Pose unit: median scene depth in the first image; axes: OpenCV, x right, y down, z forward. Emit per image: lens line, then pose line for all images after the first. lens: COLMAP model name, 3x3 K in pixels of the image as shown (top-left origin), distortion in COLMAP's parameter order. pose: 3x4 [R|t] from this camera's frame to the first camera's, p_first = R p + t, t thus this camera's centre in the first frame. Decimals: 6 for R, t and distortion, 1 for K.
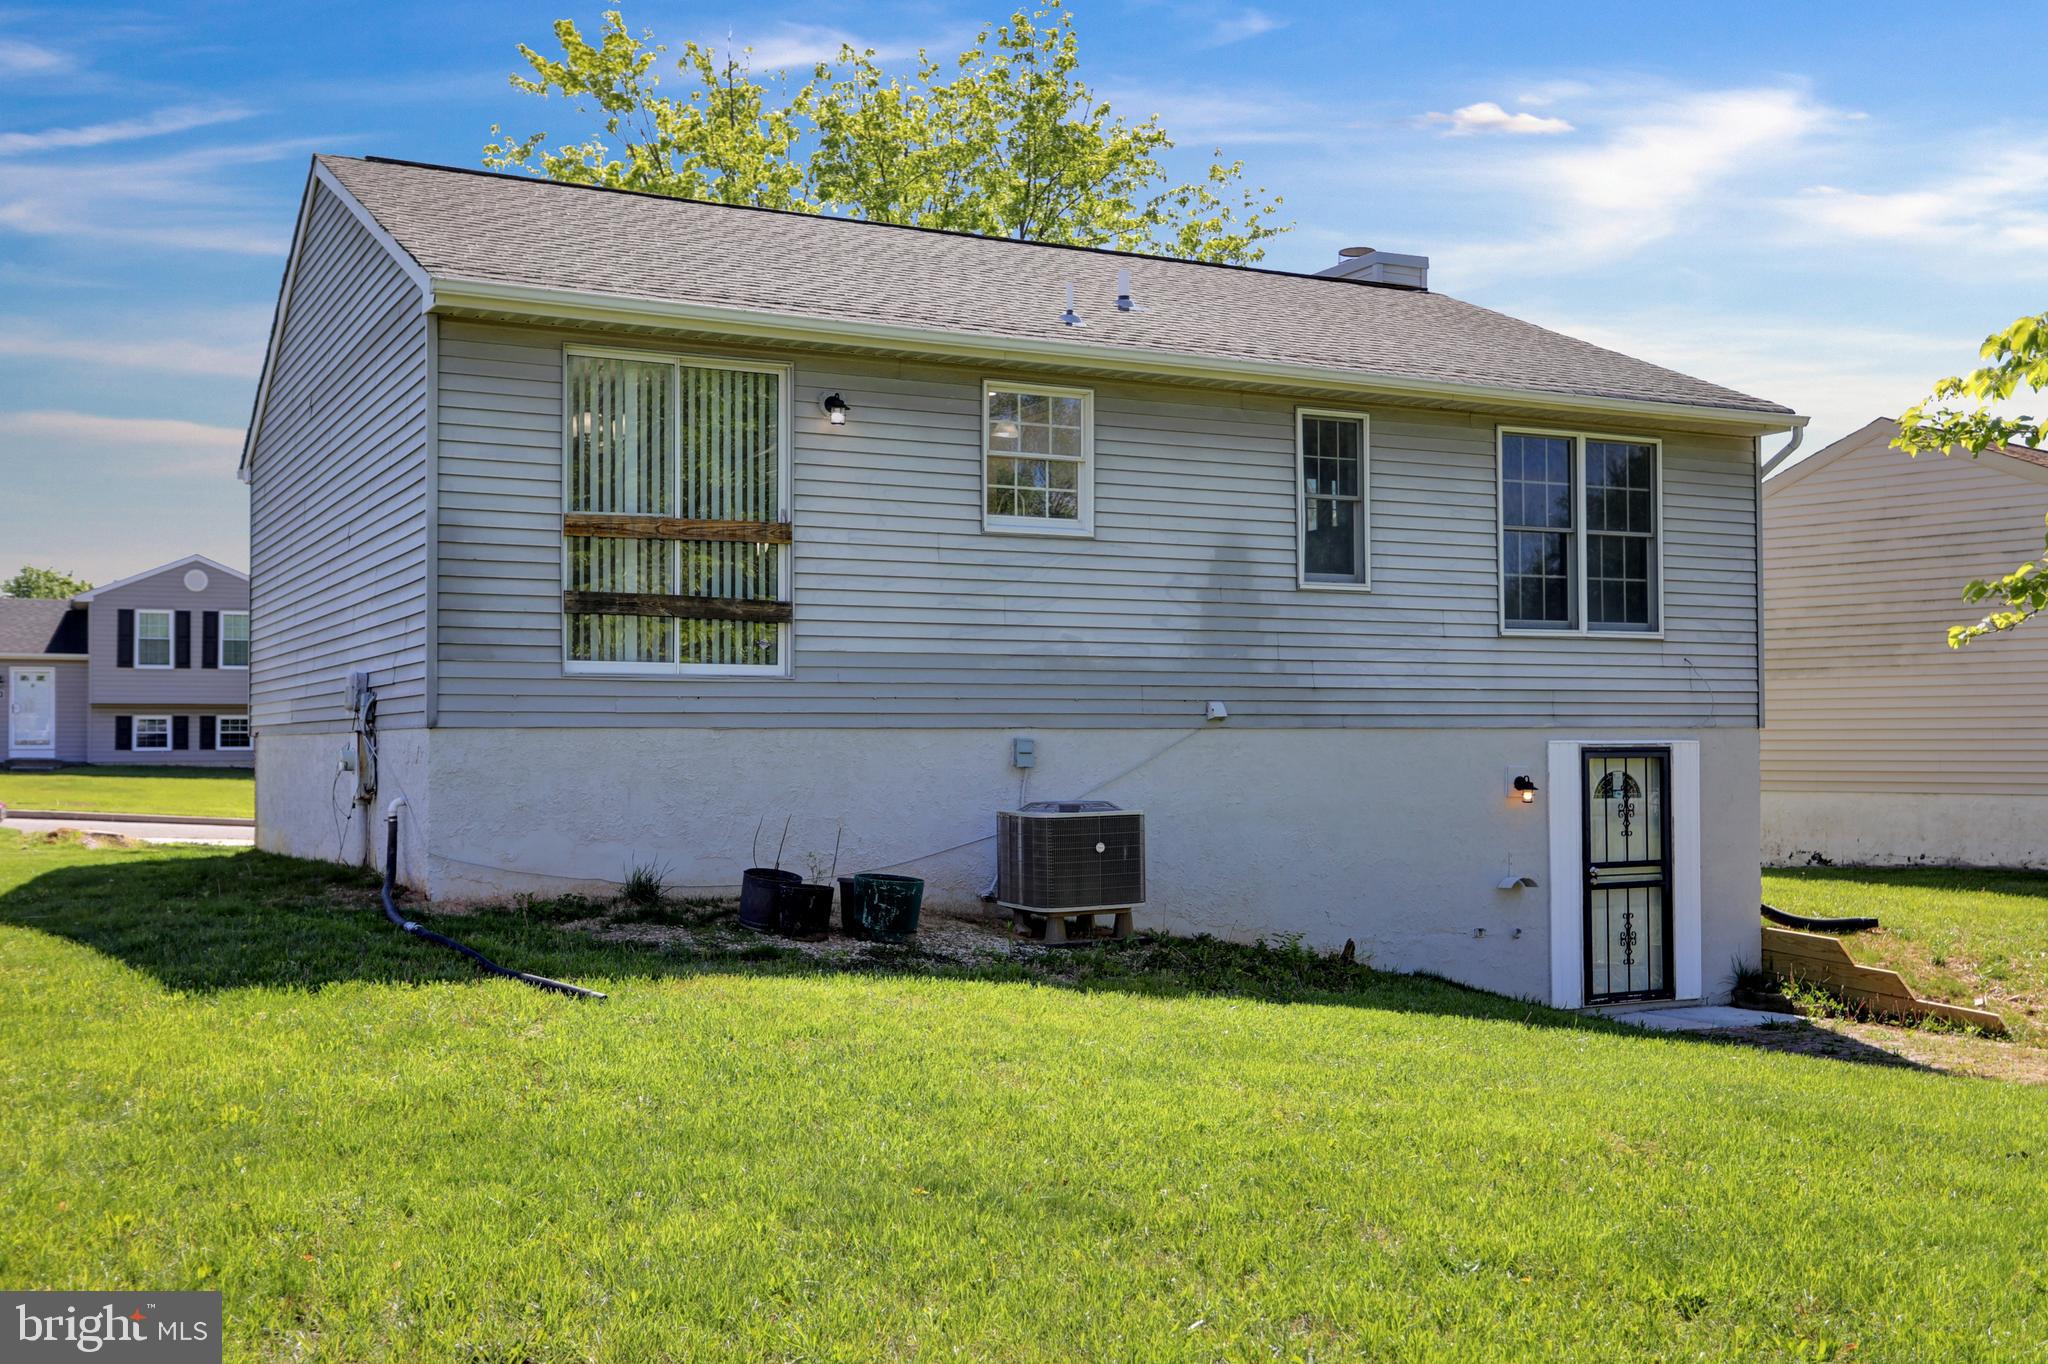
lens RADIAL K [[2056.1, 0, 1023.3], [0, 2056.1, 680.0], [0, 0, 1]] dist [0.018517, 0.000000]
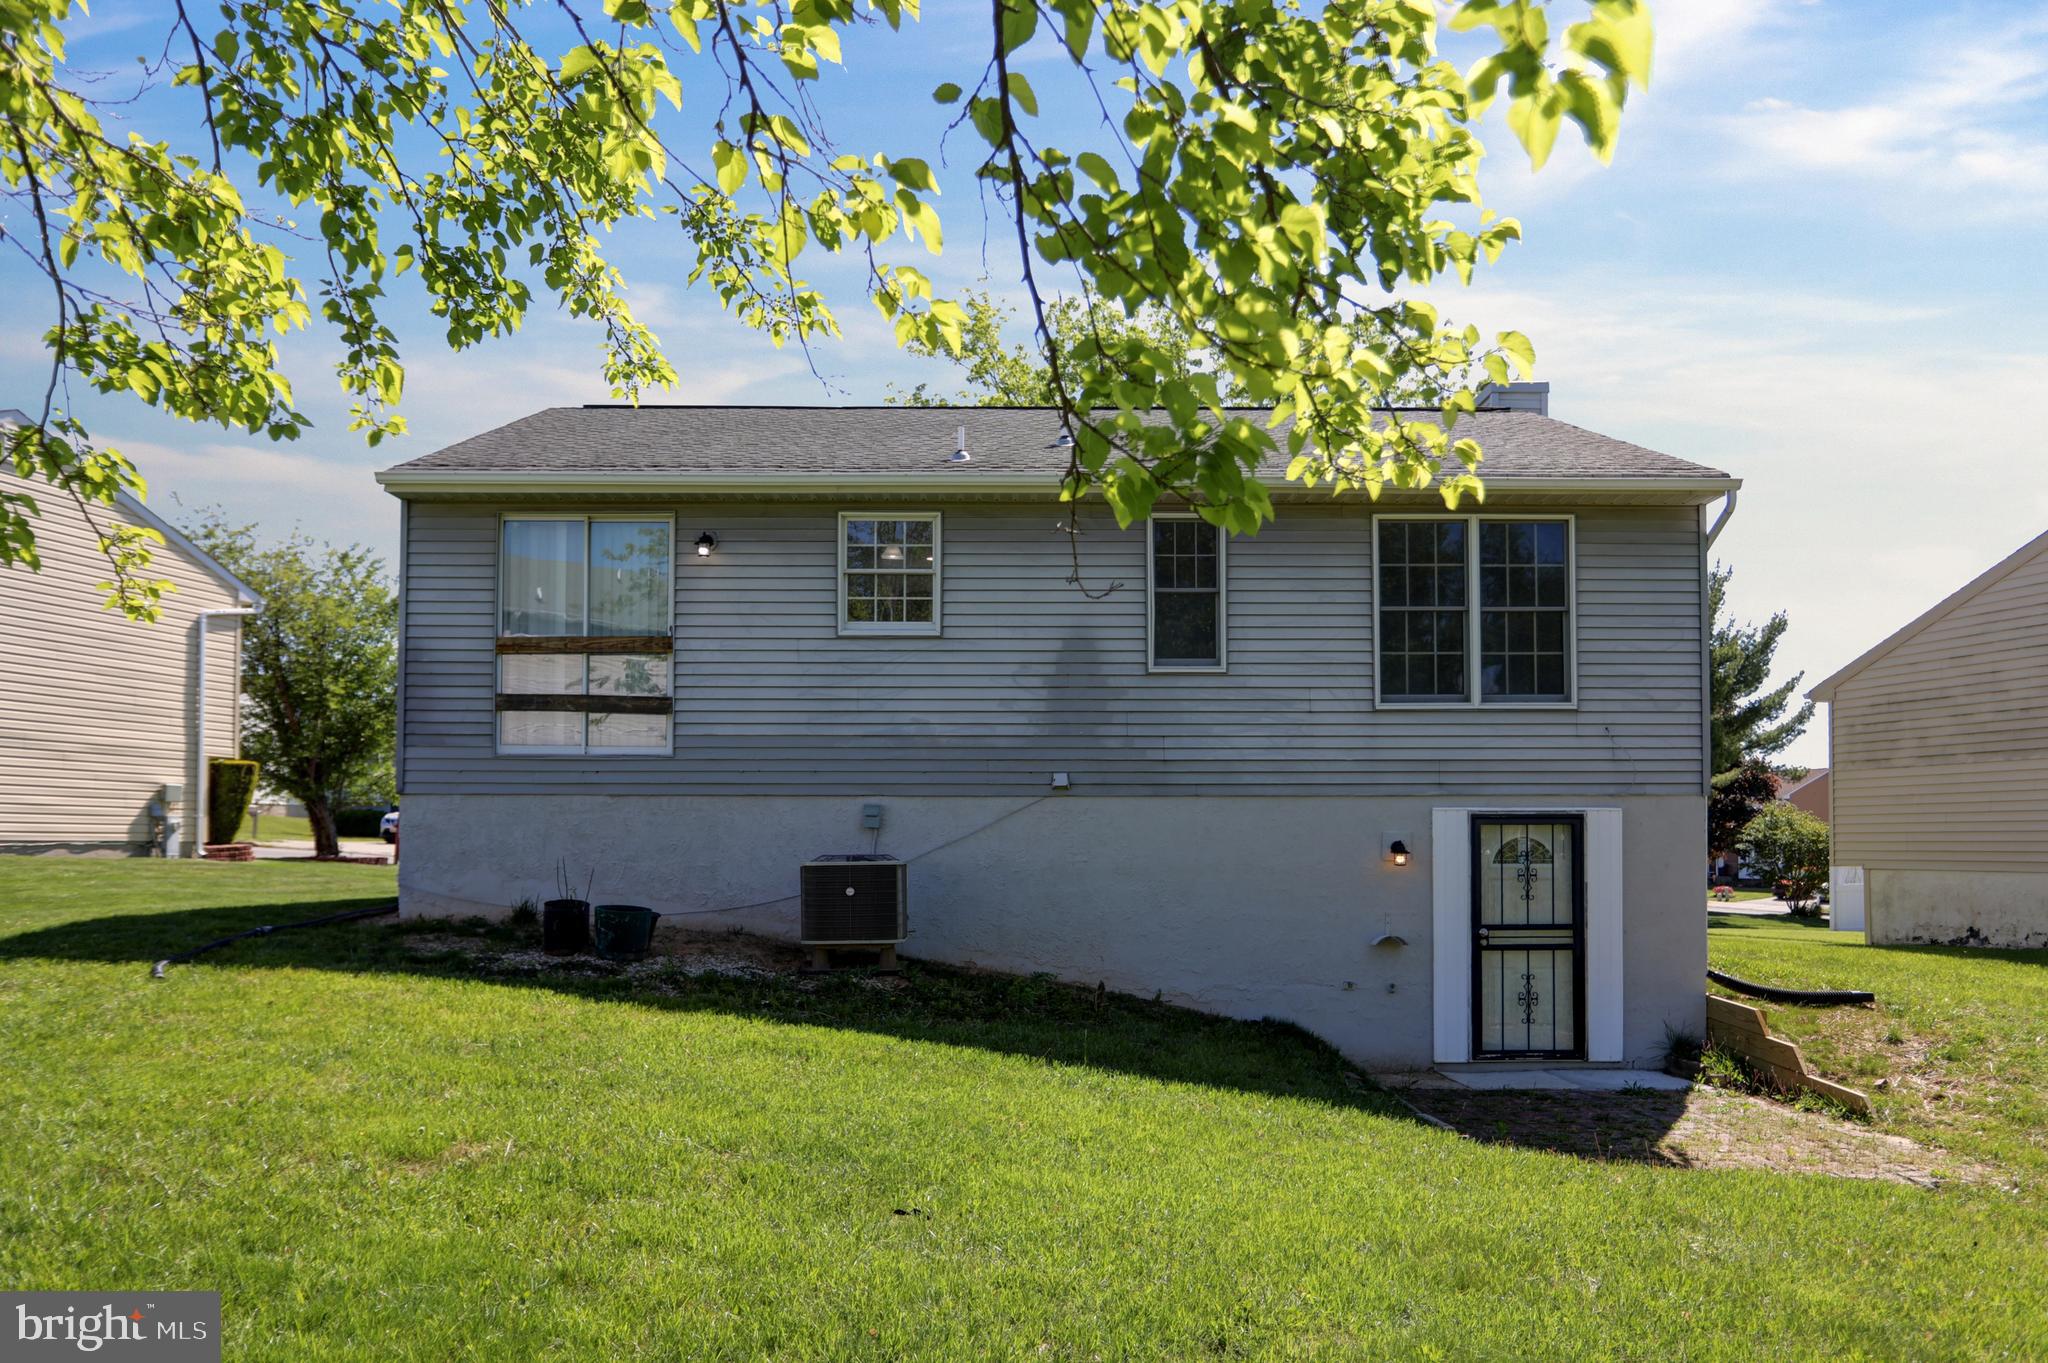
lens RADIAL K [[1495.0, 0, 1020.4], [0, 1495.0, 795.5], [0, 0, 1]] dist [-0.013004, -0.003161]
pose [[0.892172, -0.011703, -0.451543, 0.424081], [0.010272, 0.999931, -0.005619, 0.026028], [0.451578, 0.000375, 0.892231, 0.224990]]
